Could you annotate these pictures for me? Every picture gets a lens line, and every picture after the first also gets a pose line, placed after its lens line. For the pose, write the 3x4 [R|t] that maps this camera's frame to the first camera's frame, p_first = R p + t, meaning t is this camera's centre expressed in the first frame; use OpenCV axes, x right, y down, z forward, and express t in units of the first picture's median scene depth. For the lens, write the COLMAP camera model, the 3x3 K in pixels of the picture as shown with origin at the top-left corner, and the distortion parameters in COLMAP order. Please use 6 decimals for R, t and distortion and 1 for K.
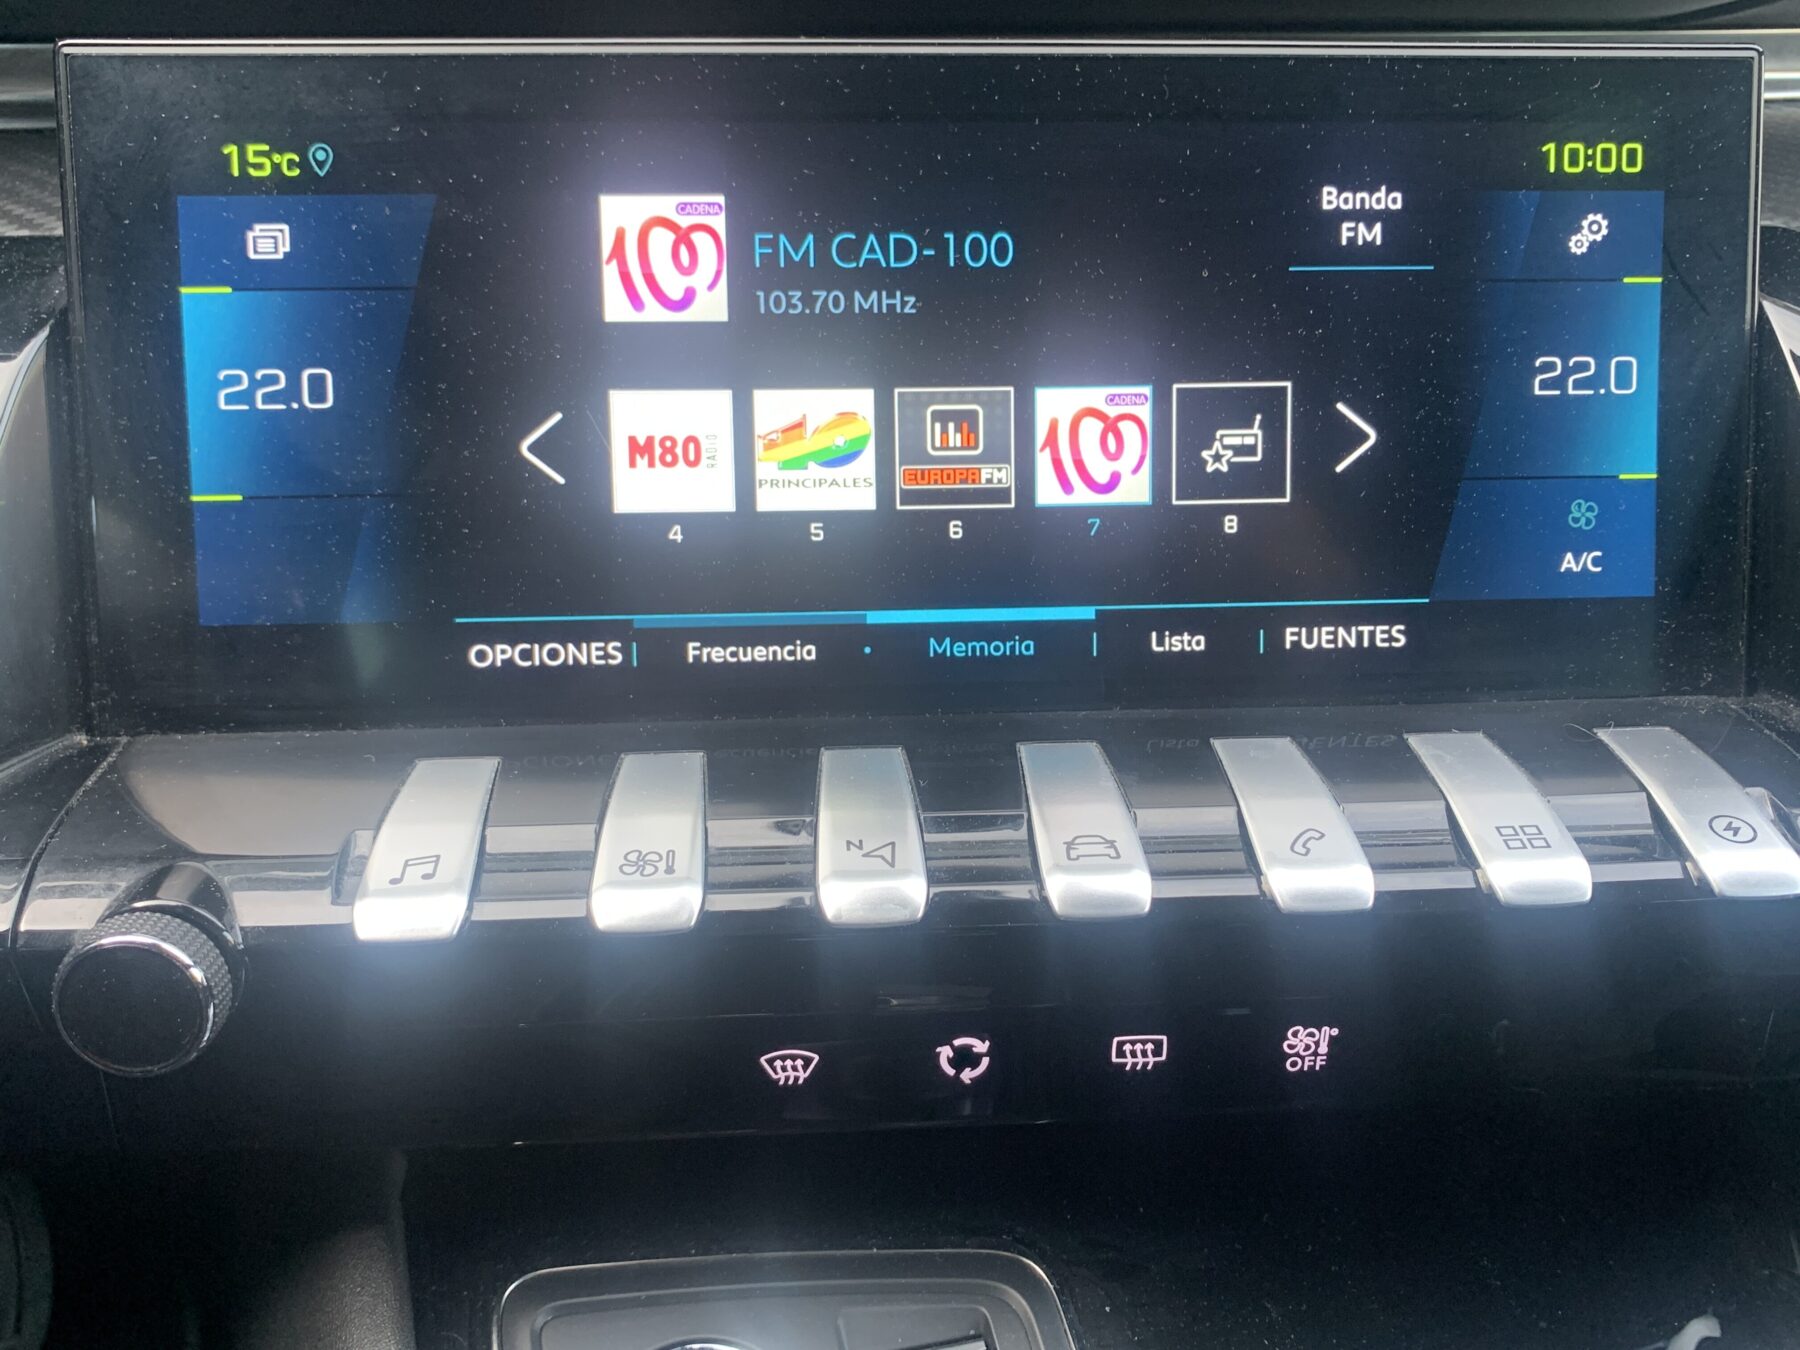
lens RADIAL K [[1762.0, 0, 908.3], [0, 1762.0, 670.8], [0, 0, 1]] dist [-0.027251, 0.000000]
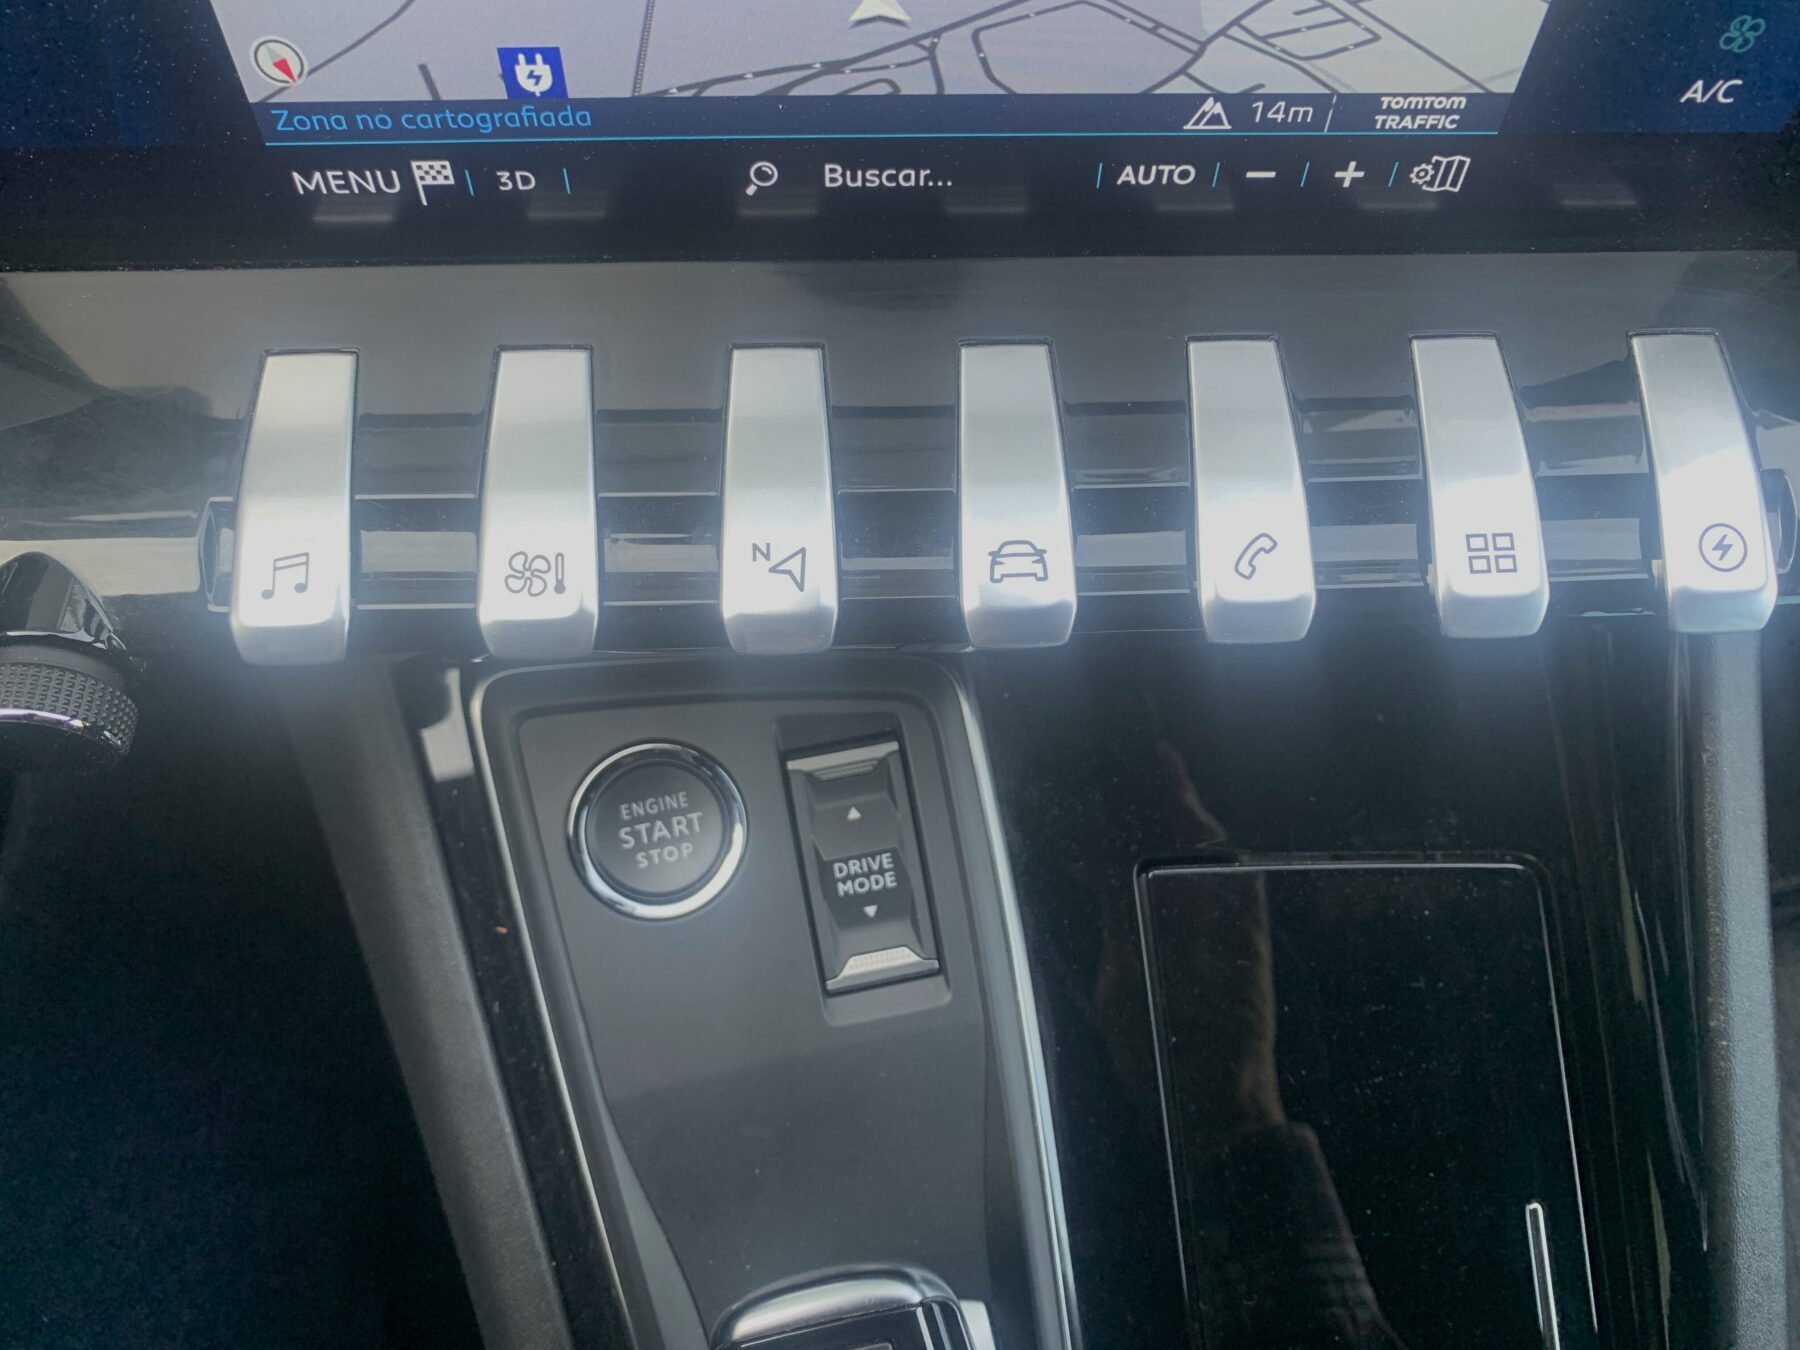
lens RADIAL K [[1404.3, 0, 903.7], [0, 1404.3, 686.3], [0, 0, 1]] dist [-0.000951, -0.034190]
pose [[0.998980, 0.041893, 0.016836, 0.030280], [-0.039938, 0.646029, 0.762268, -0.364522], [0.021057, -0.762163, 0.647043, 0.417854]]
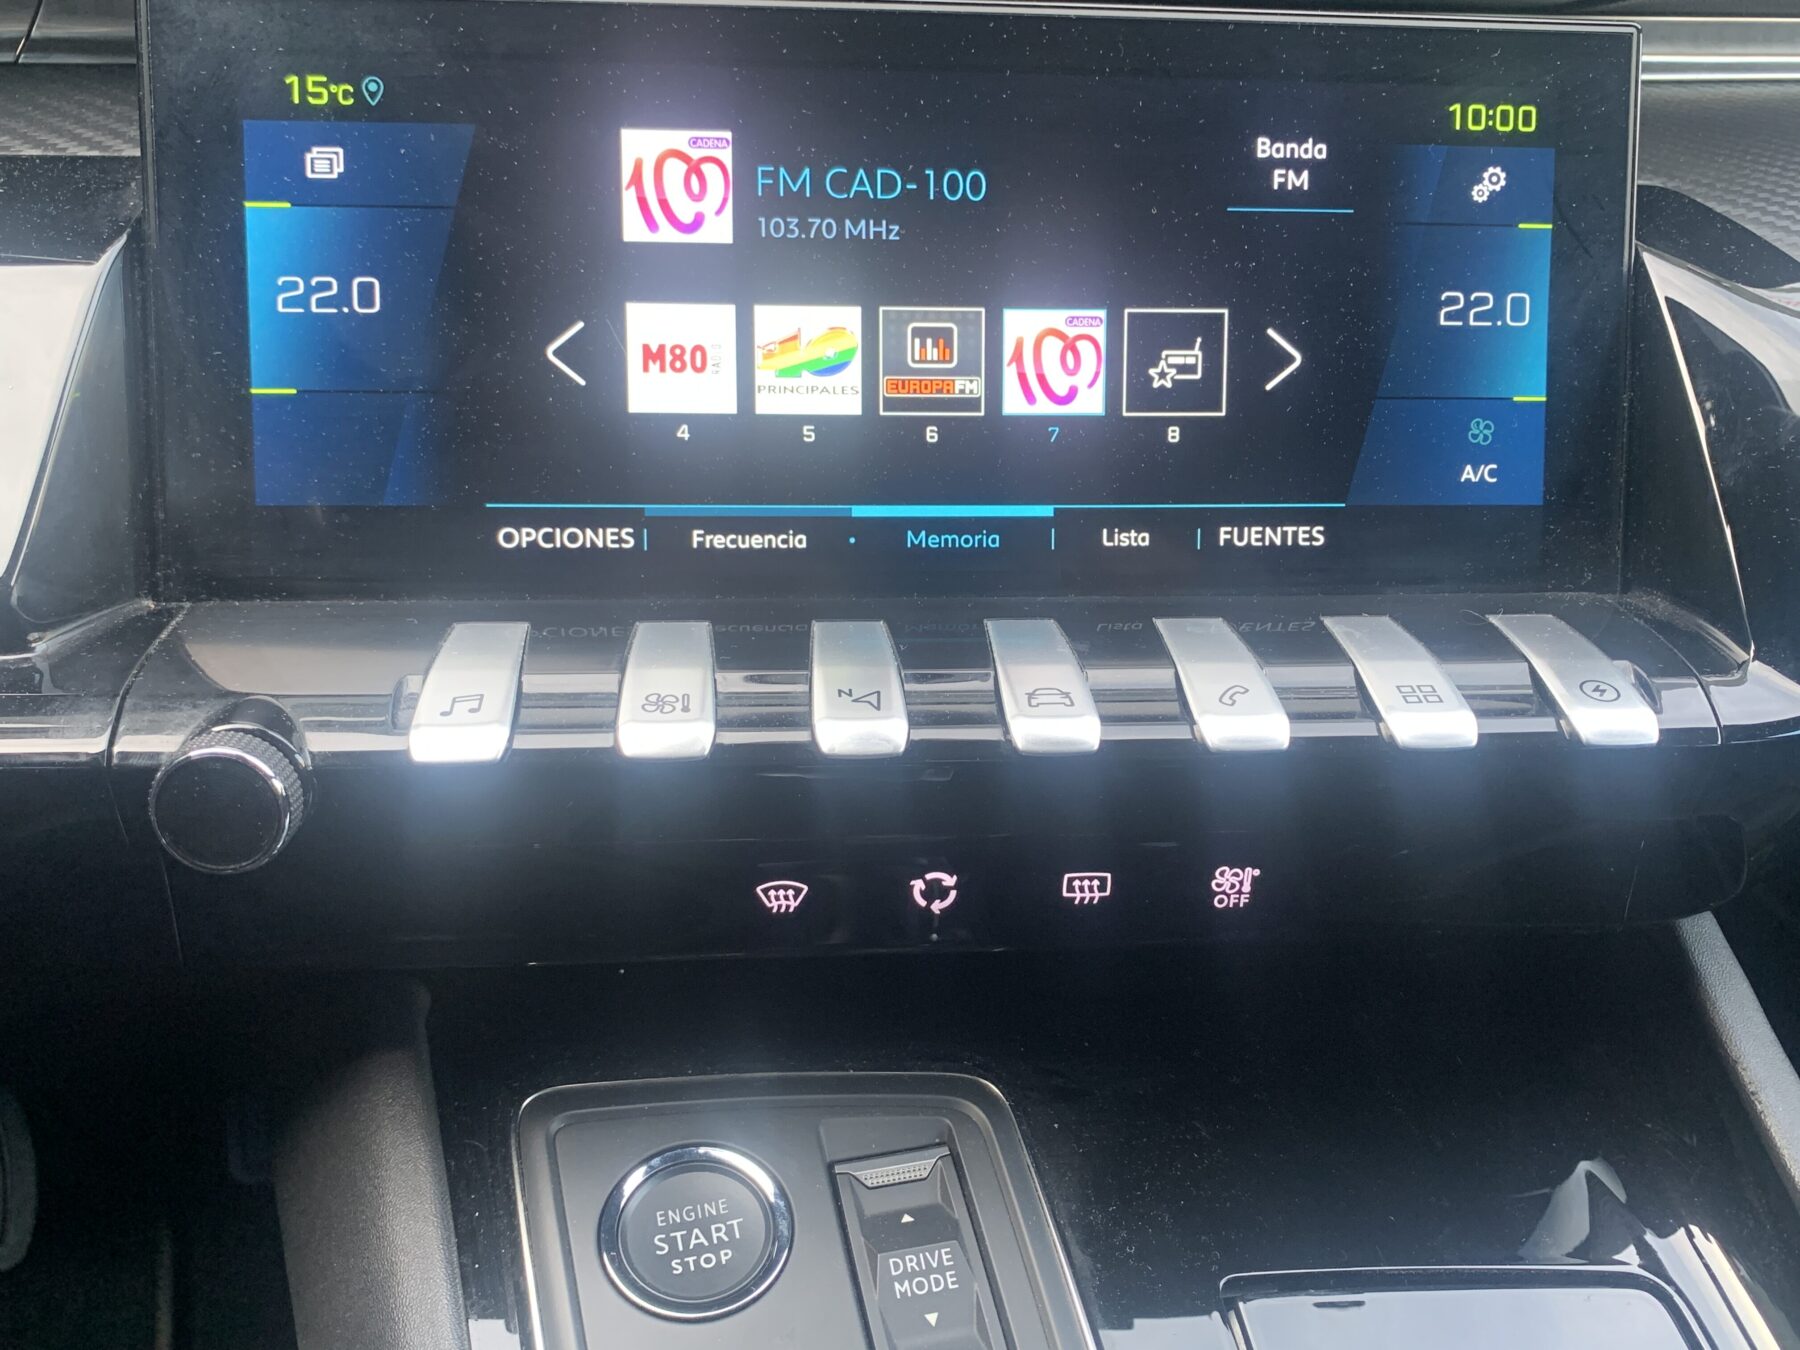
lens RADIAL K [[1762.0, 0, 913.0], [0, 1762.0, 670.9], [0, 0, 1]] dist [-0.027251, 0.000000]
pose [[0.999316, 0.013252, 0.034517, -0.022707], [-0.013376, 0.999905, 0.003373, 0.071014], [-0.034469, -0.003832, 0.999398, -0.134687]]
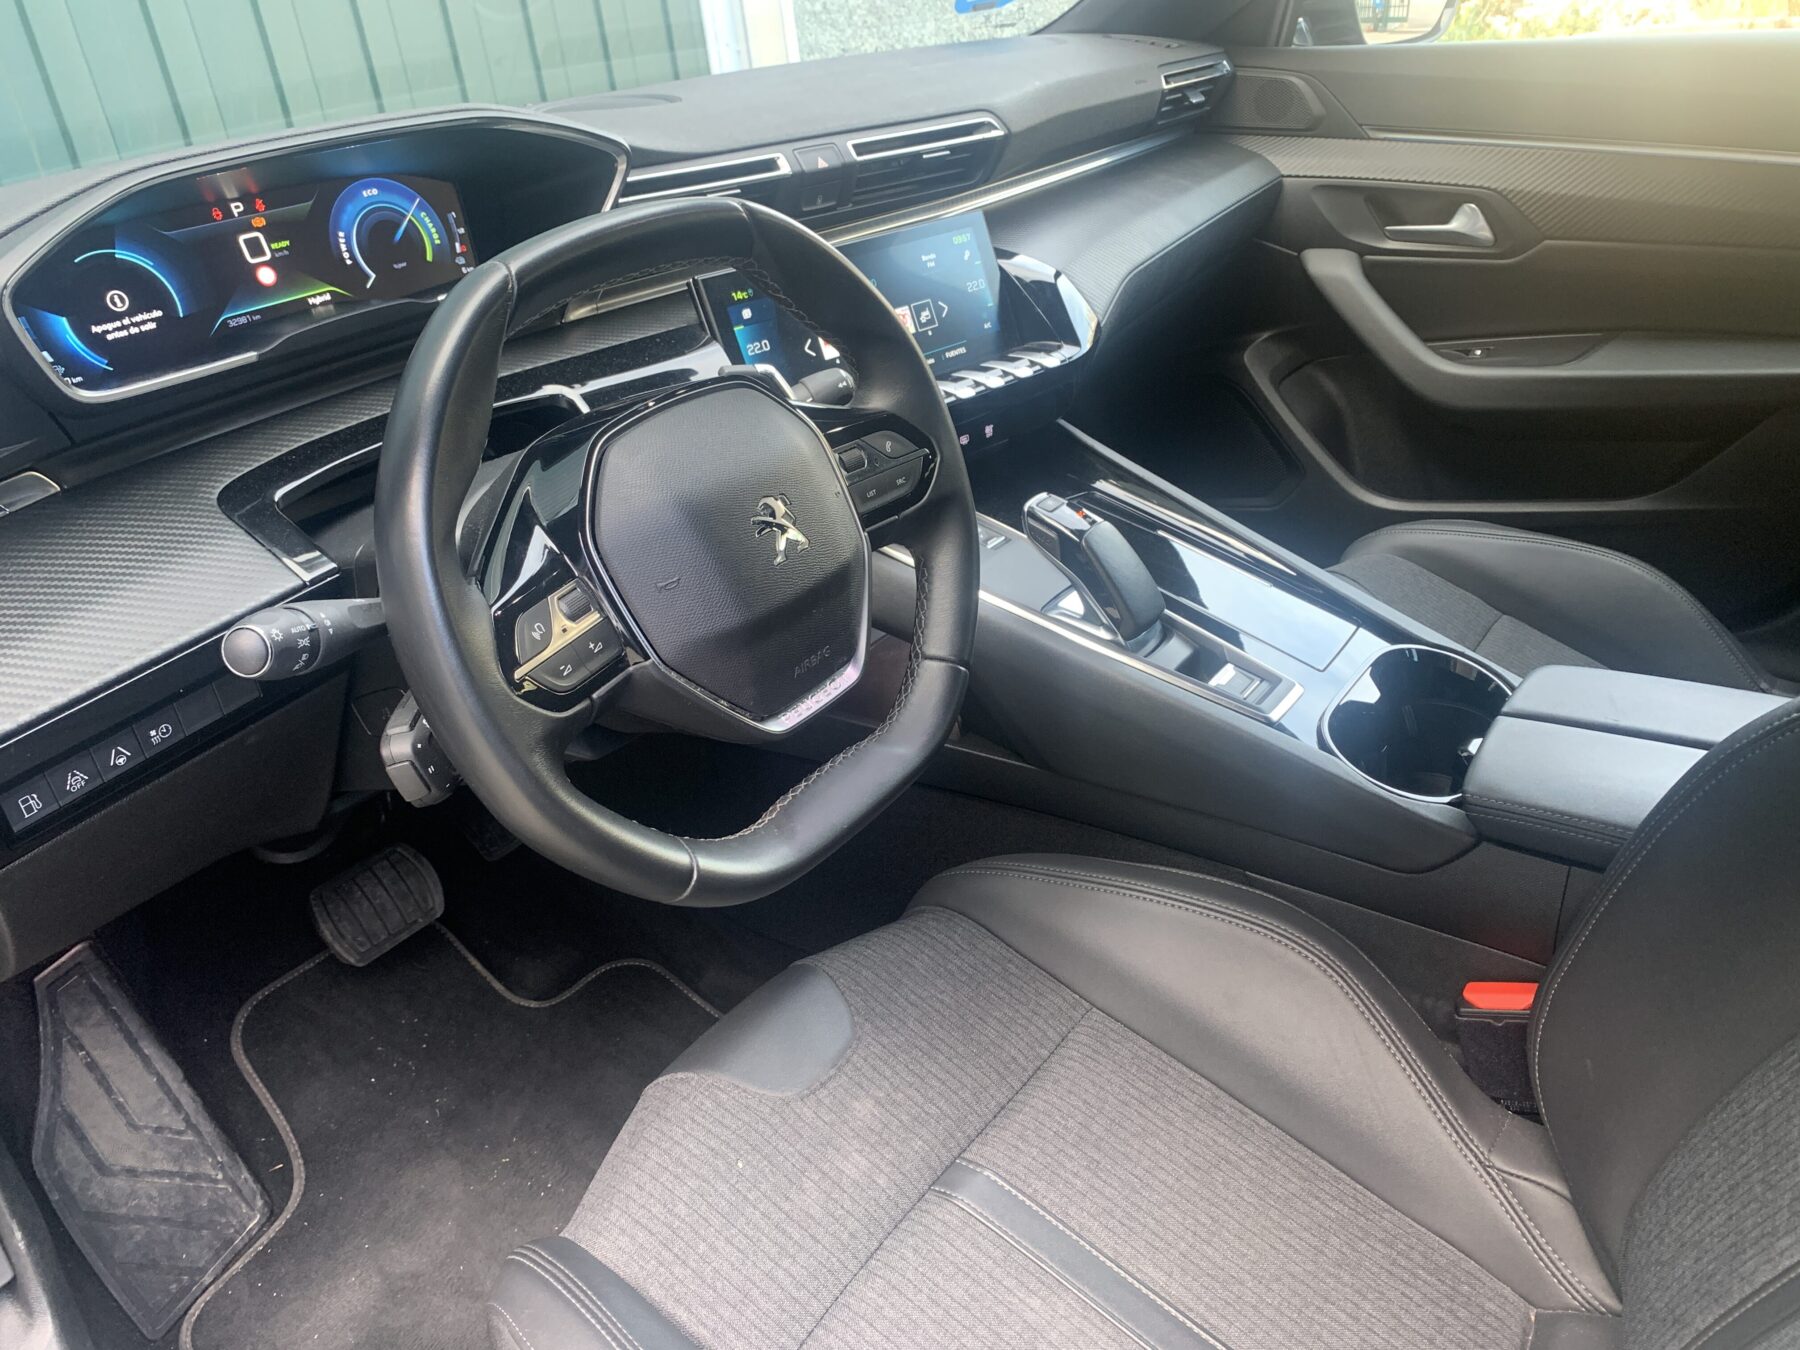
lens RADIAL K [[1404.3, 0, 901.3], [0, 1404.3, 668.8], [0, 0, 1]] dist [-0.000951, -0.034190]
pose [[0.754570, -0.349185, 0.555603, -2.243770], [0.358527, 0.928505, 0.096627, 0.353475], [-0.549621, 0.126287, 0.825814, -1.874232]]
